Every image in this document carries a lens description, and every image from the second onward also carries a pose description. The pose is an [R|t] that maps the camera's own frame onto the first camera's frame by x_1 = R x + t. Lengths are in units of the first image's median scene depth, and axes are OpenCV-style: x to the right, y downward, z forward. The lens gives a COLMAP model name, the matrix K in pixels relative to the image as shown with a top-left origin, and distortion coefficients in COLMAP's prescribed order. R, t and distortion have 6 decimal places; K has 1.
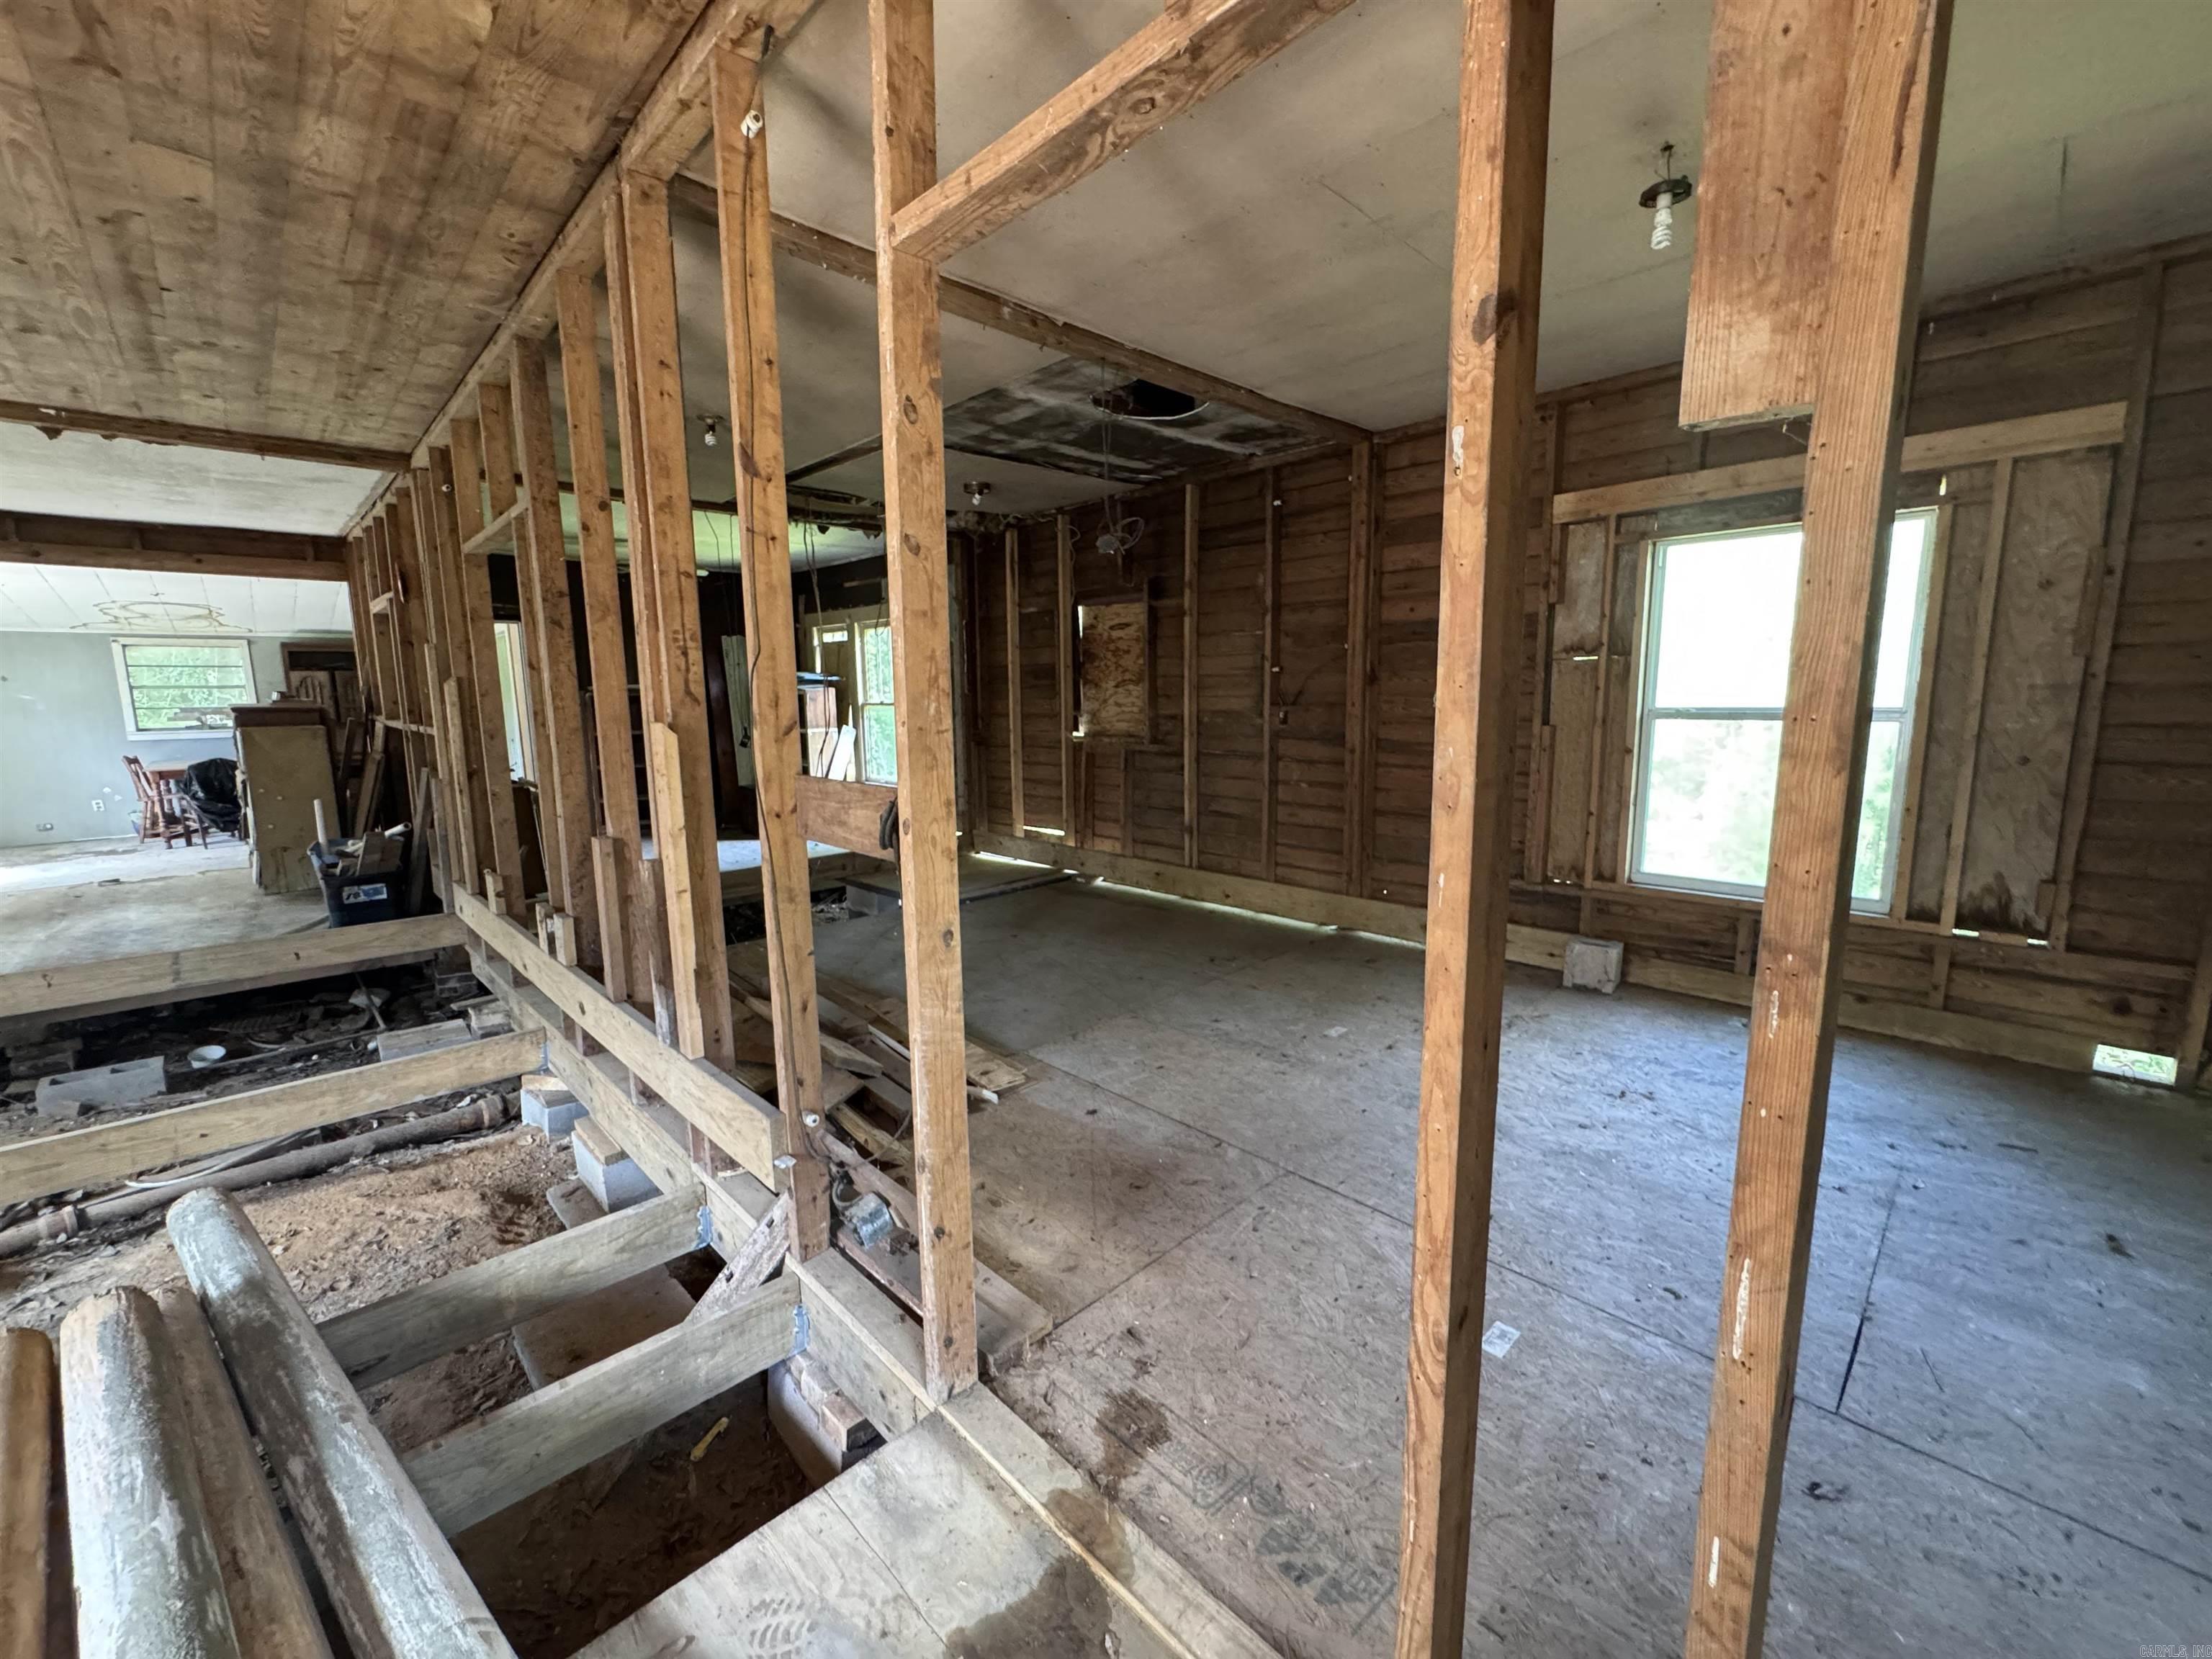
lens RADIAL K [[882.3, 0, 1109.5], [0, 882.3, 826.7], [0, 0, 1]] dist [-0.005809, 0.000846]
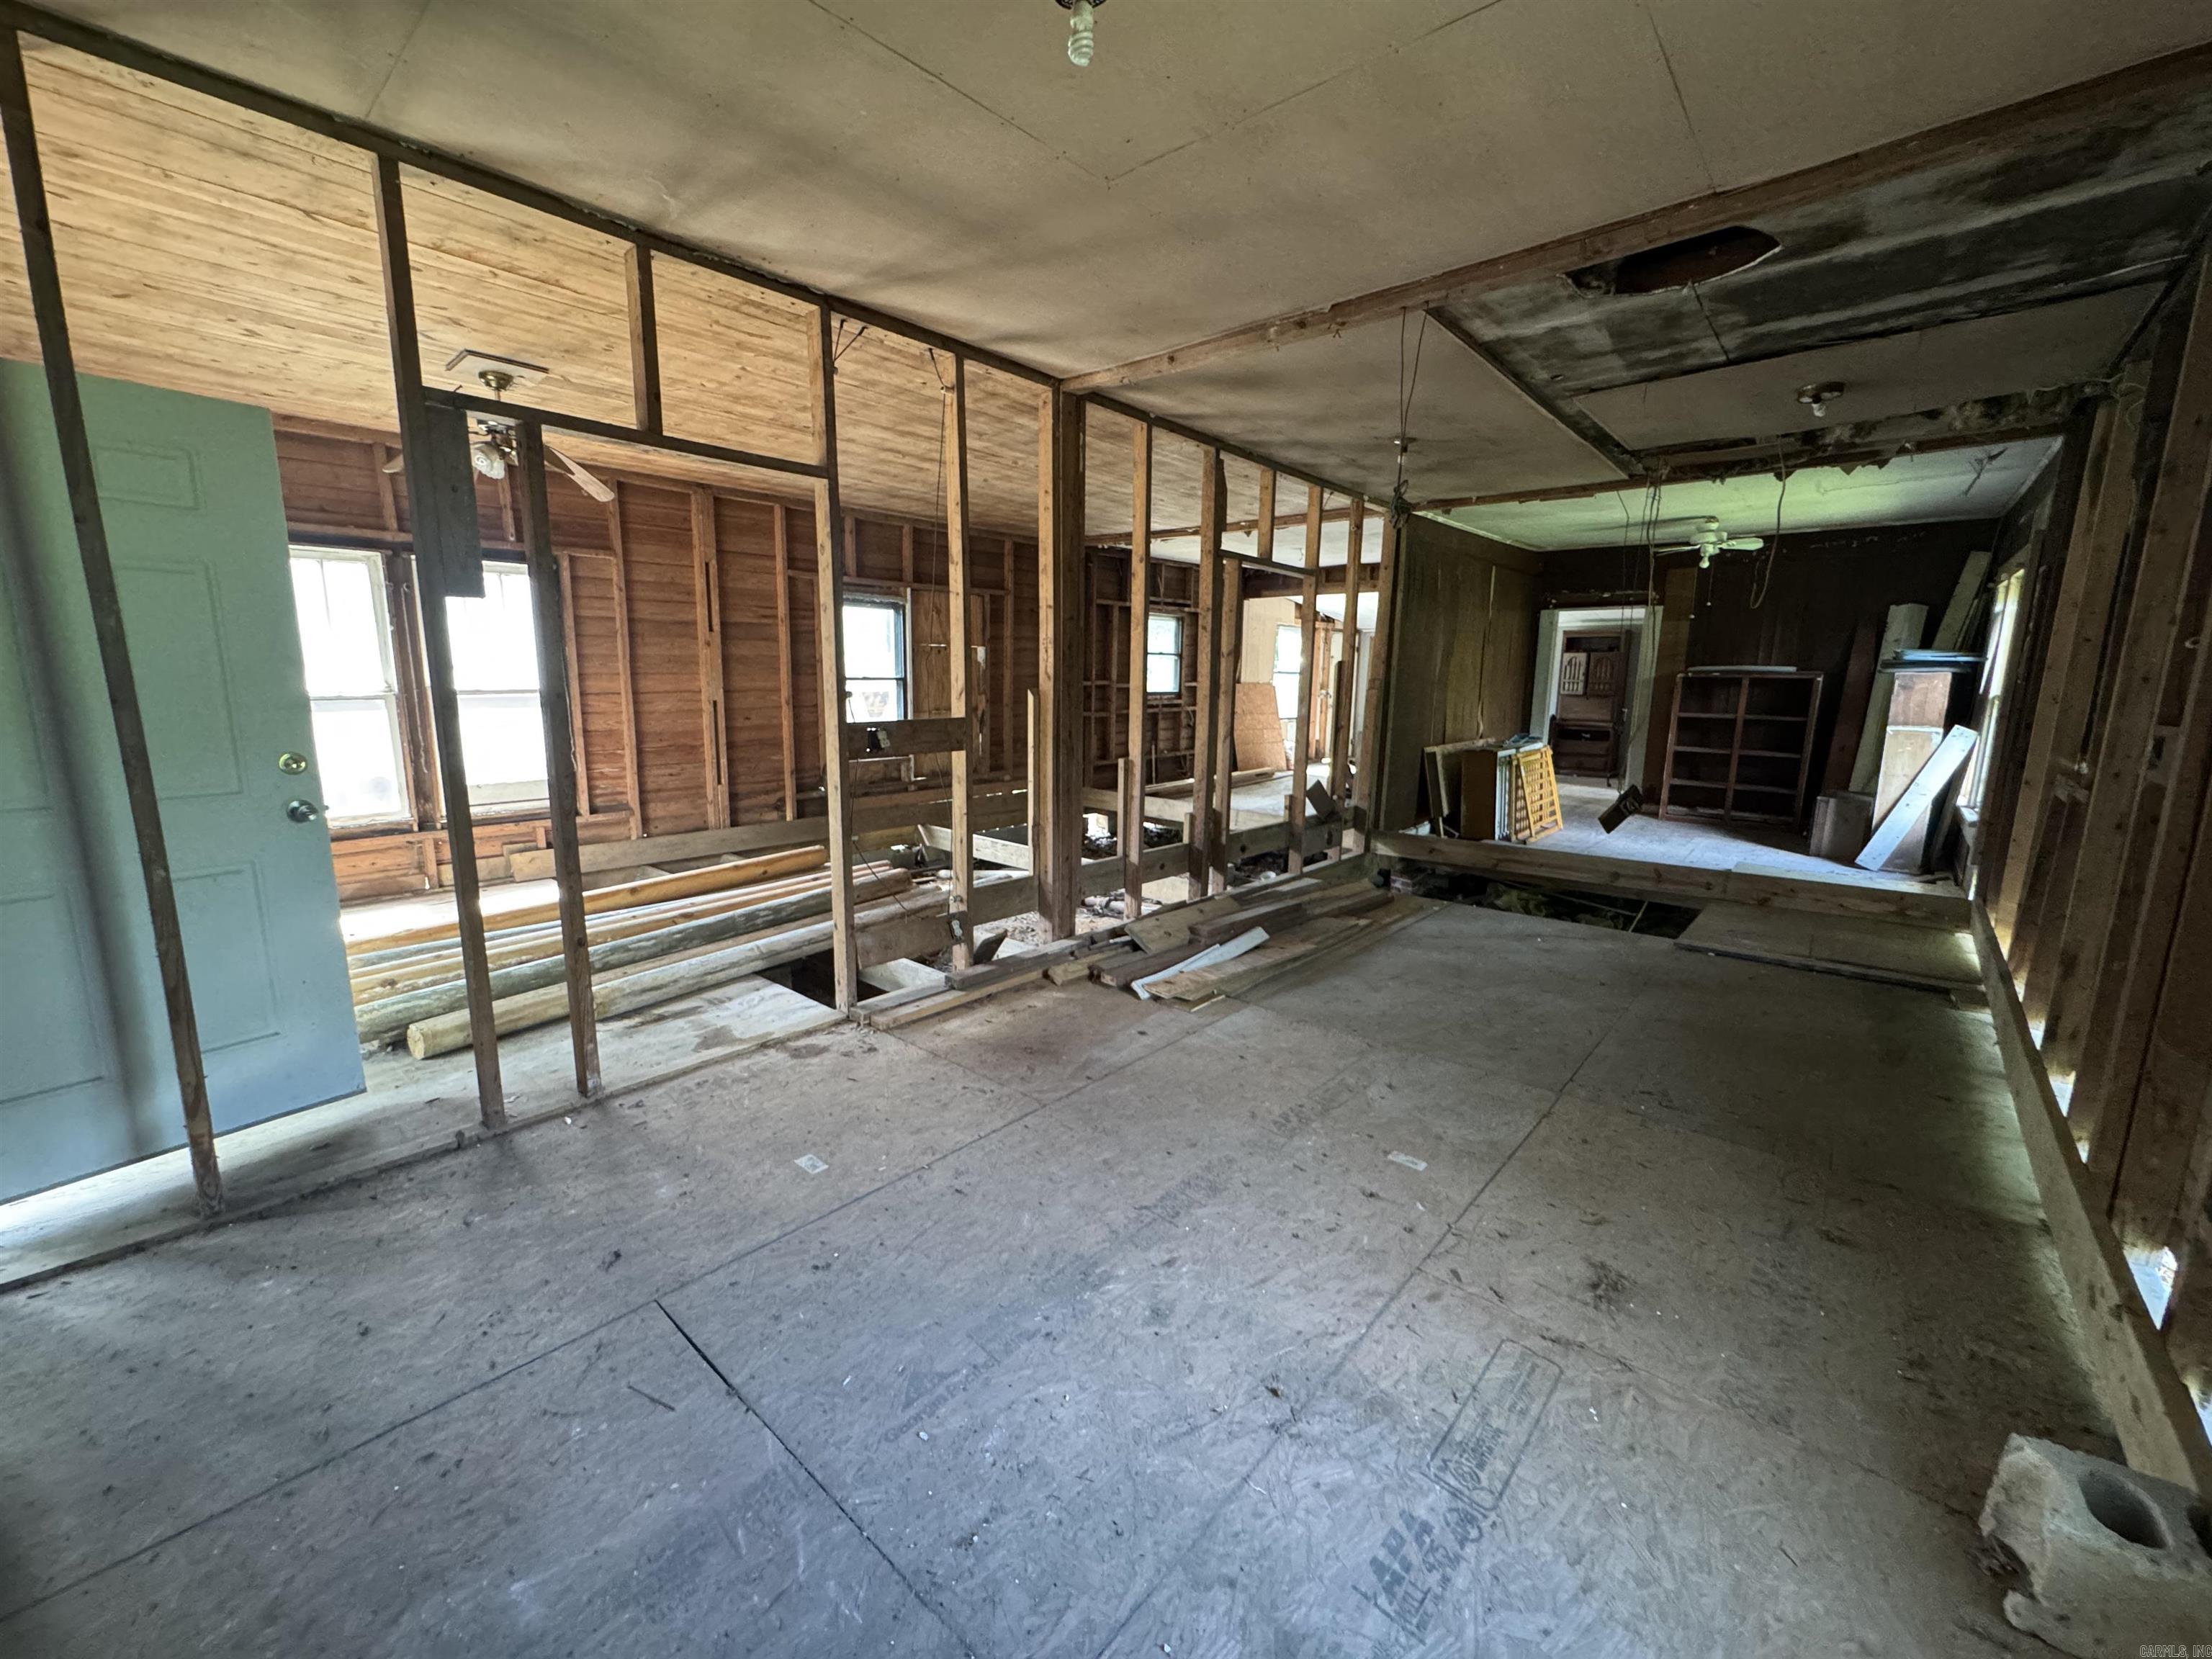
lens RADIAL K [[882.3, 0, 1101.1], [0, 882.3, 826.2], [0, 0, 1]] dist [-0.005809, 0.000846]
pose [[0.076363, 0.186408, -0.979500, 0.708207], [-0.160694, 0.971827, 0.172420, -0.092817], [0.984046, 0.144233, 0.104166, 0.509986]]
